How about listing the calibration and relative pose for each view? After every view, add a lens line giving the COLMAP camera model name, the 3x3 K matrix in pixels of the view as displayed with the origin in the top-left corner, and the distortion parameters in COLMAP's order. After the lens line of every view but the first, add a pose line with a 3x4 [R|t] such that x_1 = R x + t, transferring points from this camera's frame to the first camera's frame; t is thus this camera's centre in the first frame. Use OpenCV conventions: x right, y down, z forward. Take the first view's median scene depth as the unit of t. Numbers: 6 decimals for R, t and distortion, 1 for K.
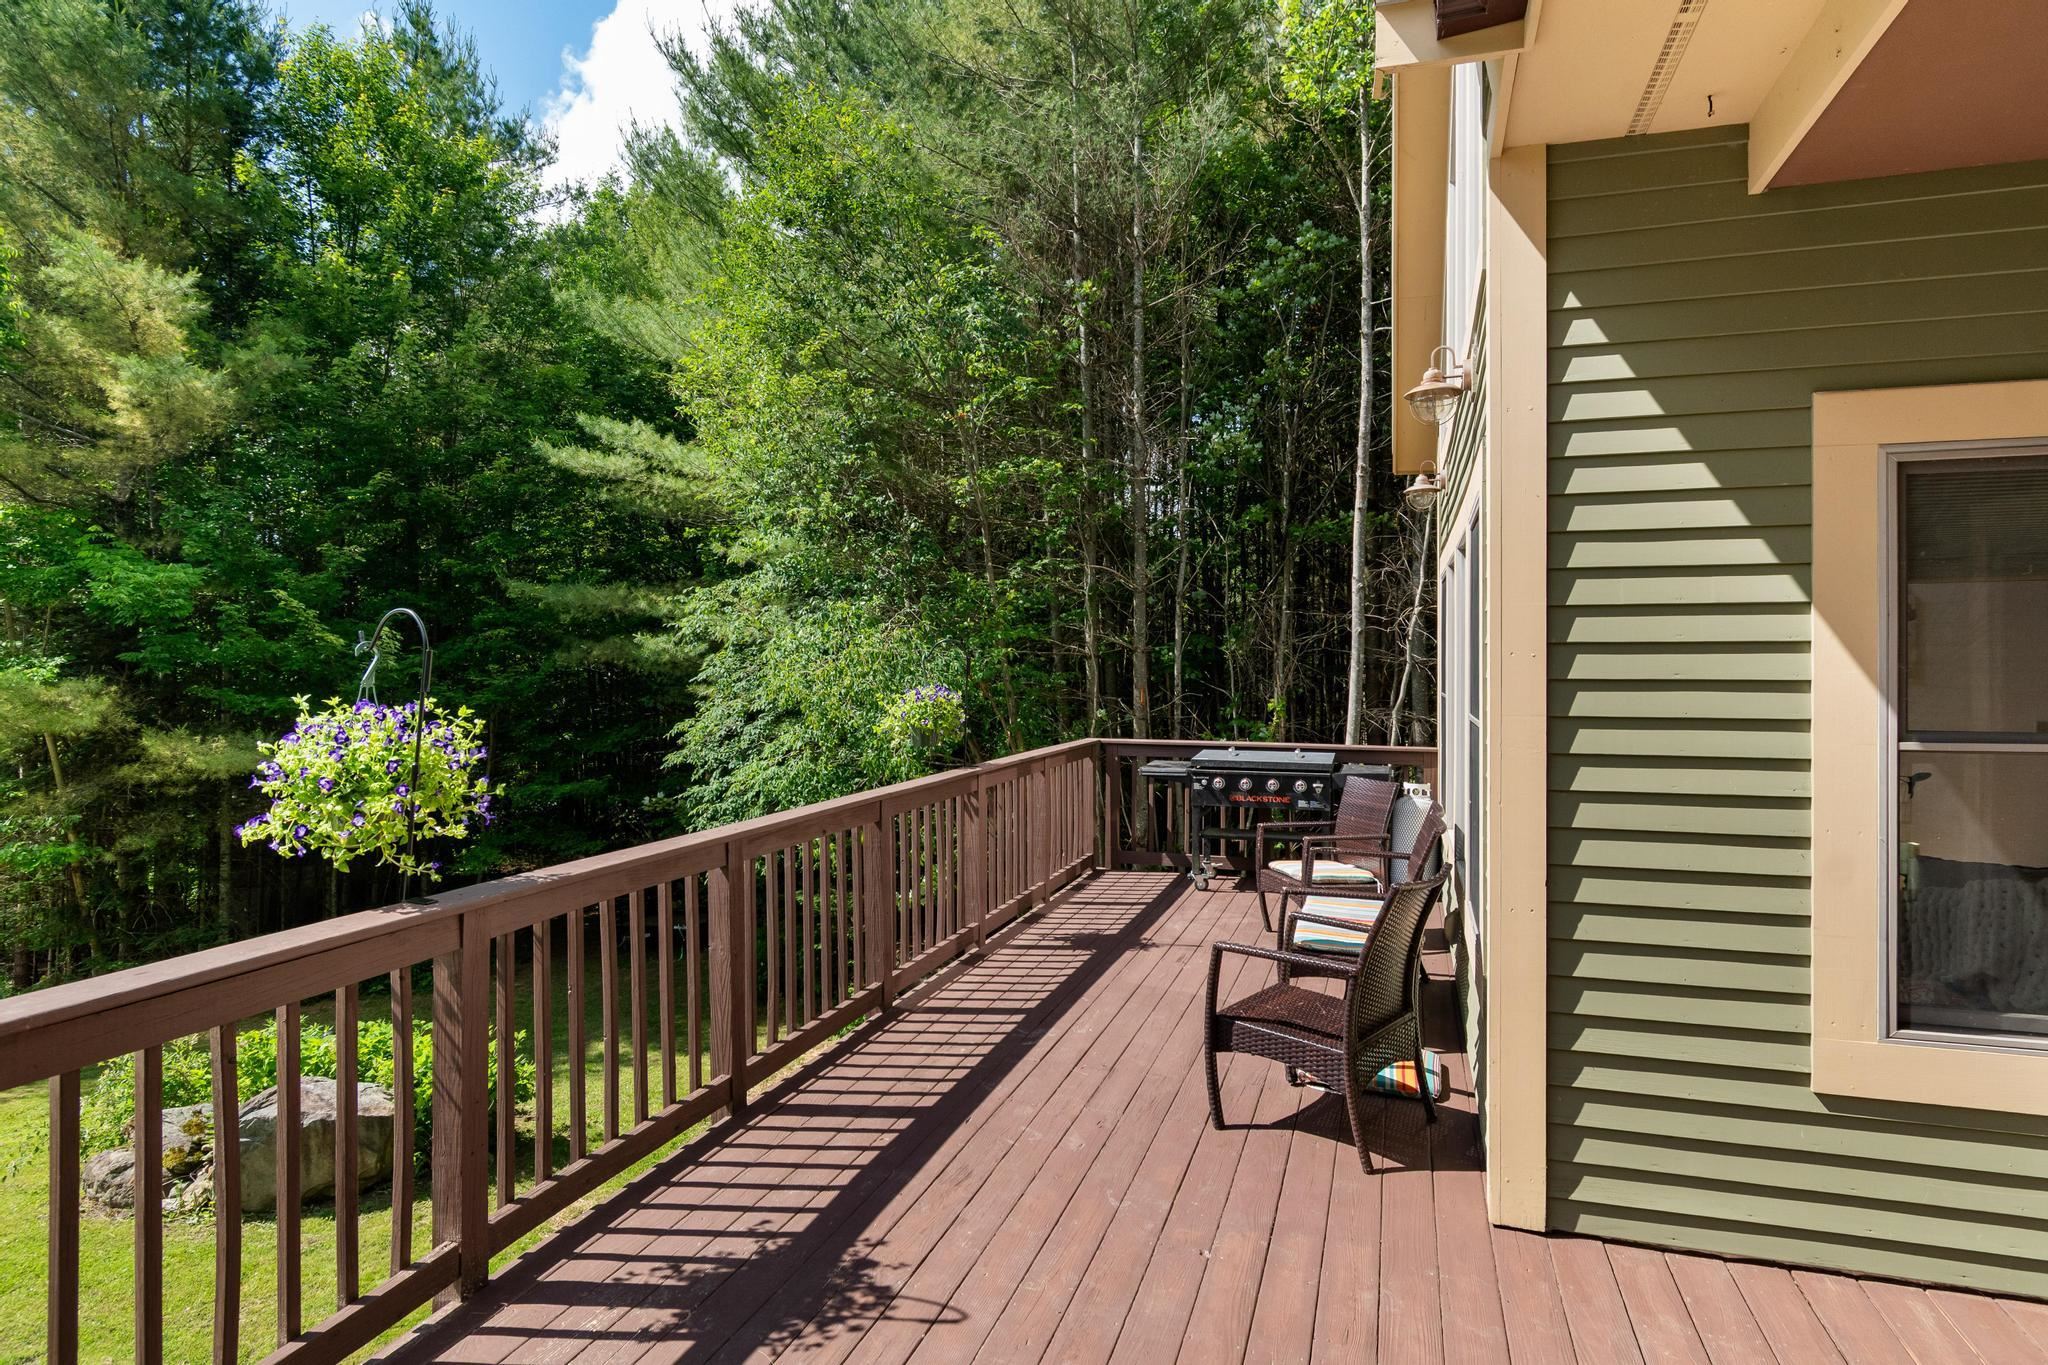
lens RADIAL K [[1134.2, 0, 1038.4], [0, 1134.2, 662.6], [0, 0, 1]] dist [0.001057, -0.000297]
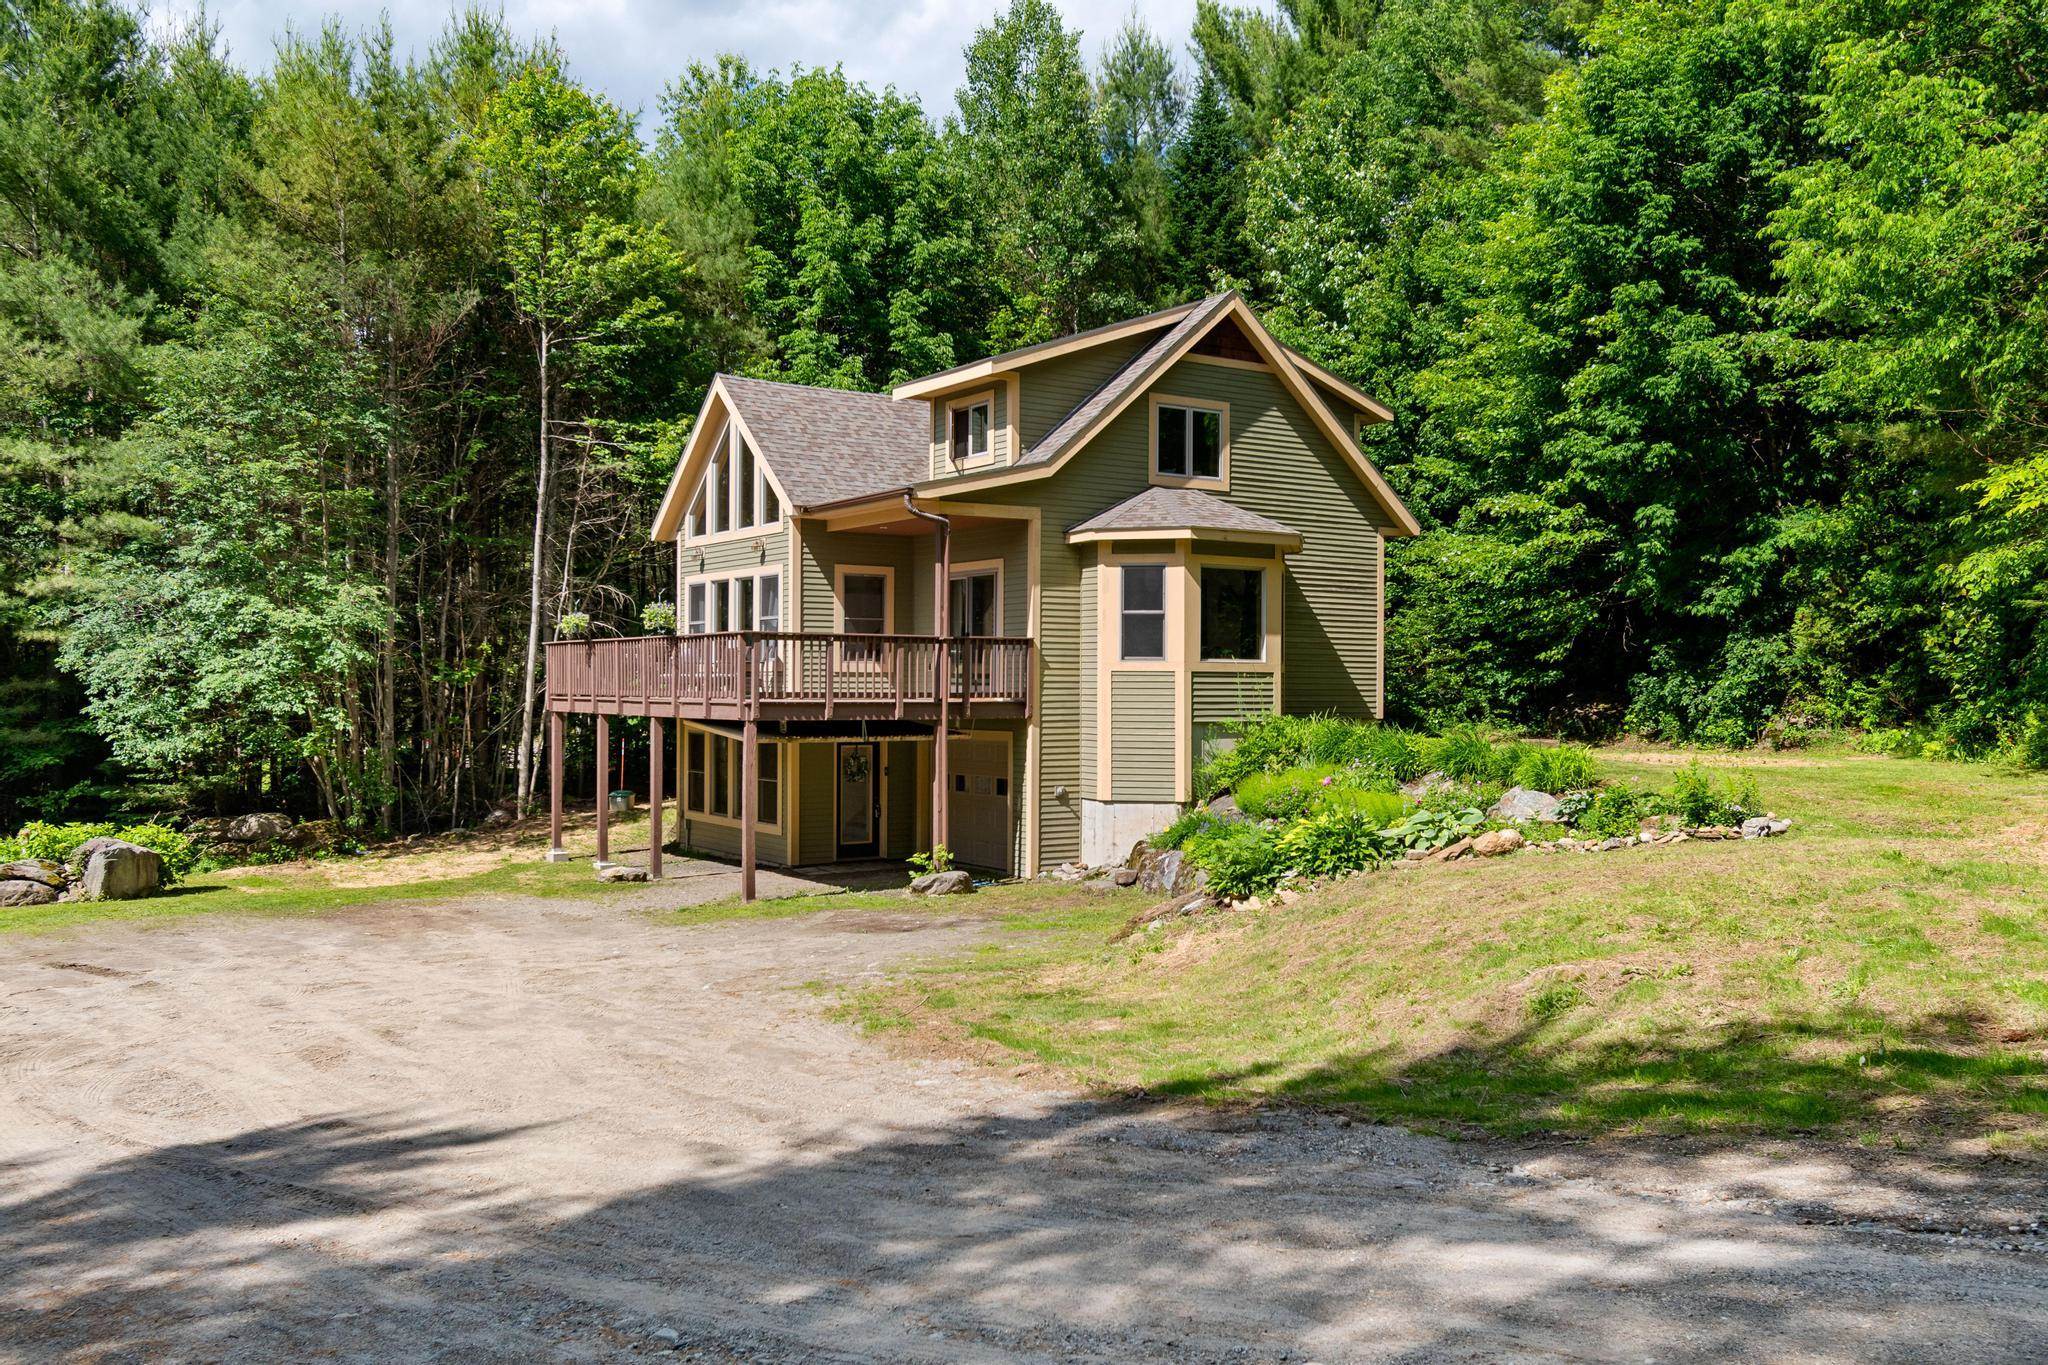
lens RADIAL K [[1705.5, 0, 1065.4], [0, 1705.5, 685.8], [0, 0, 1]] dist [-0.003181, -0.007000]
pose [[0.609917, 0.000549, 0.792465, -3.806920], [-0.001610, 0.999999, 0.000547, 0.274820], [-0.792464, -0.001610, 0.609917, -3.651744]]
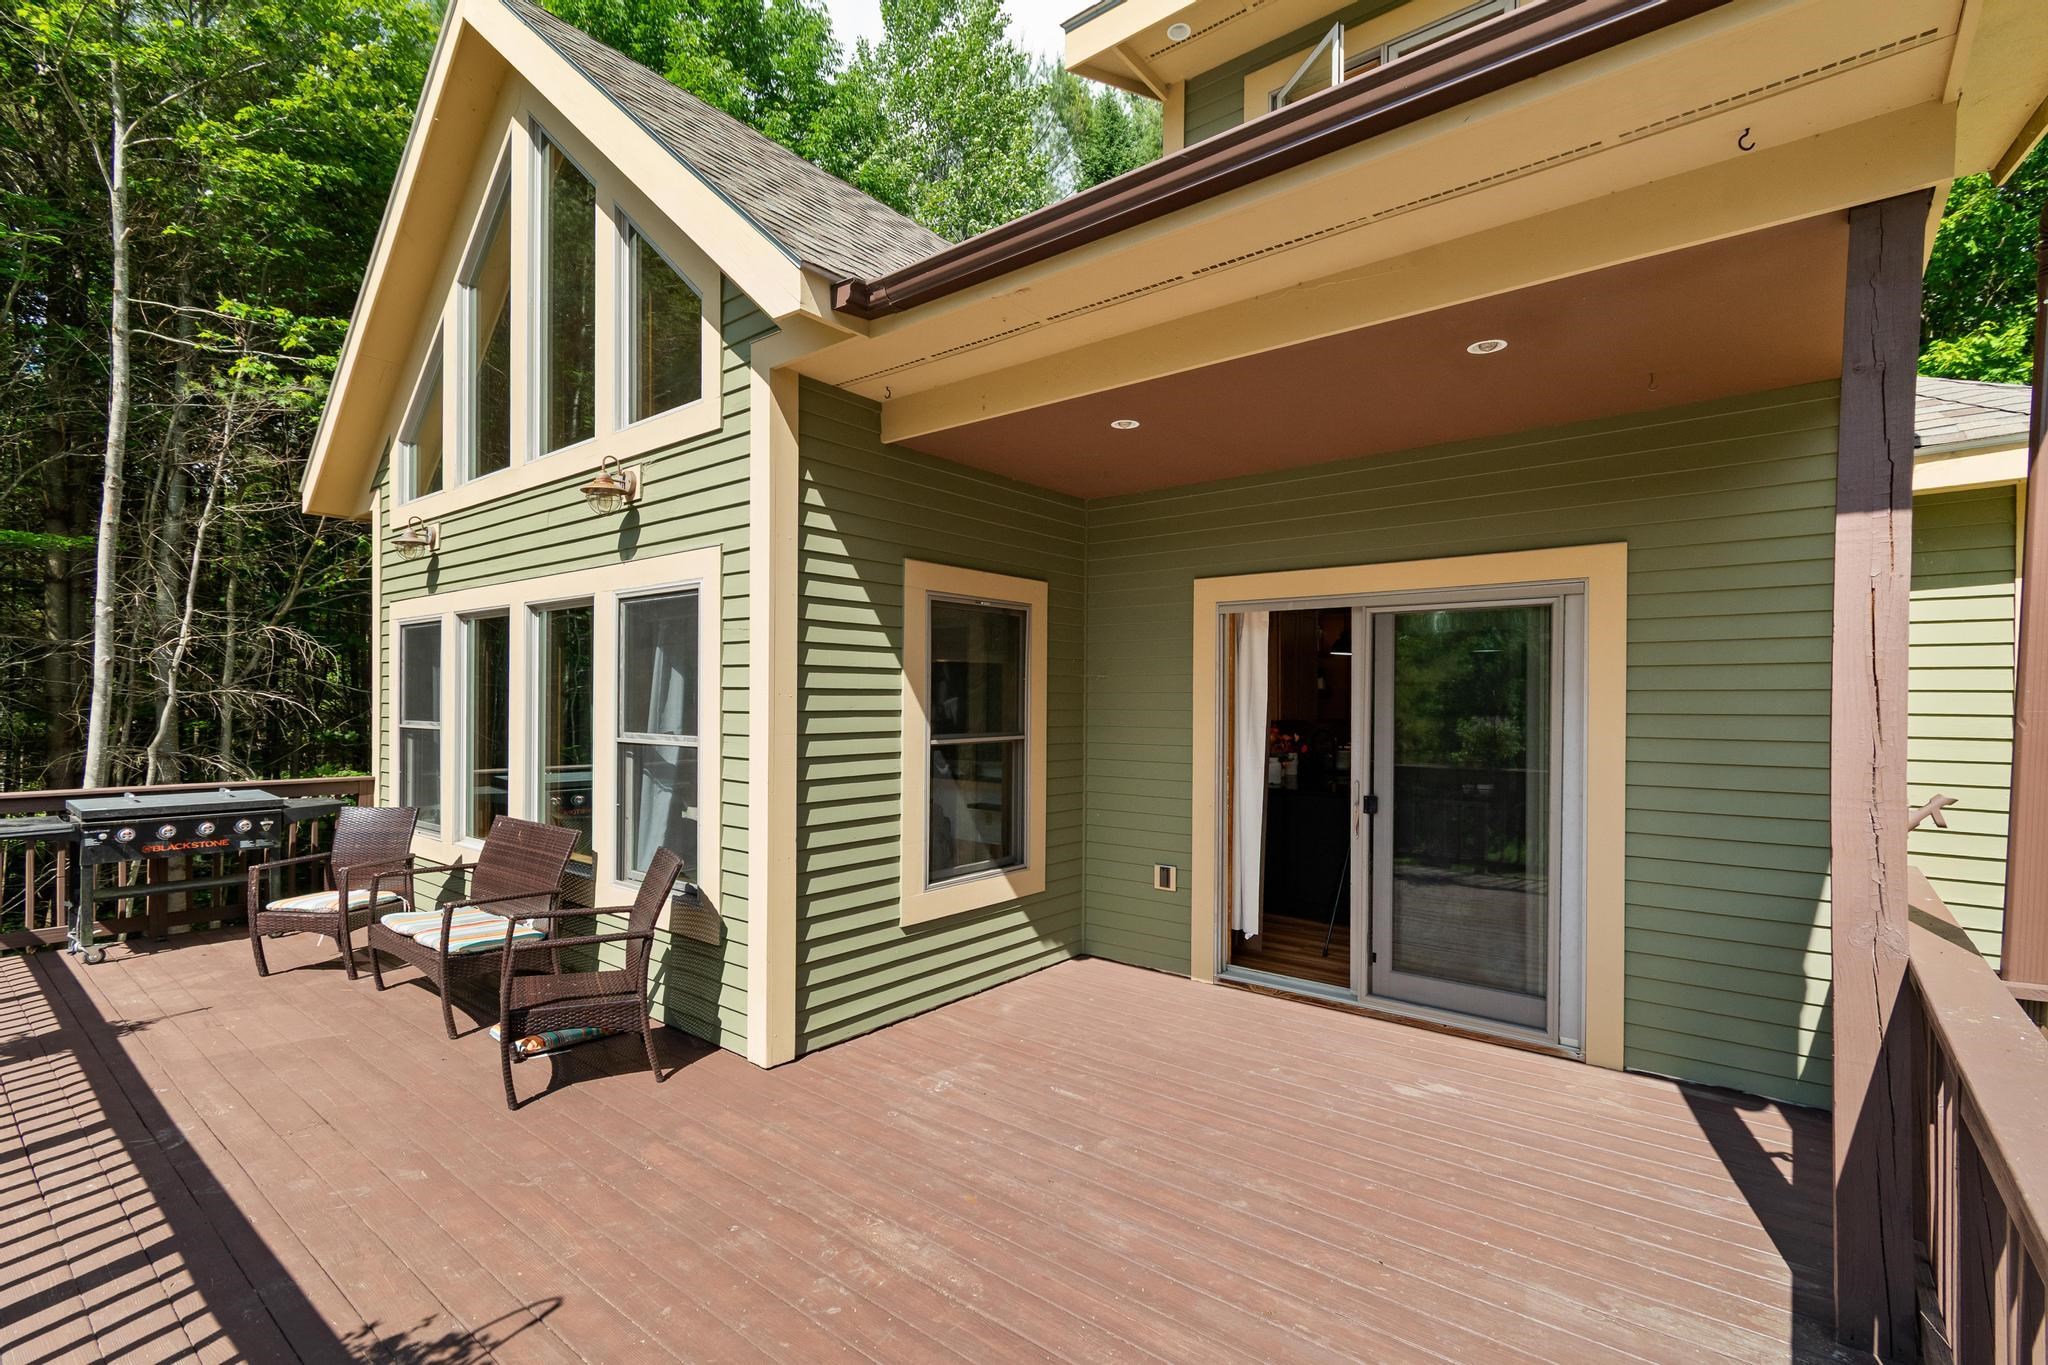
lens RADIAL K [[932.4, 0, 1045.5], [0, 932.4, 703.9], [0, 0, 1]] dist [0.001600, -0.003797]
pose [[0.348341, -0.003436, 0.937362, -0.428821], [-0.004621, 0.999975, 0.005382, -0.002408], [-0.937357, -0.006207, 0.348316, 0.144672]]
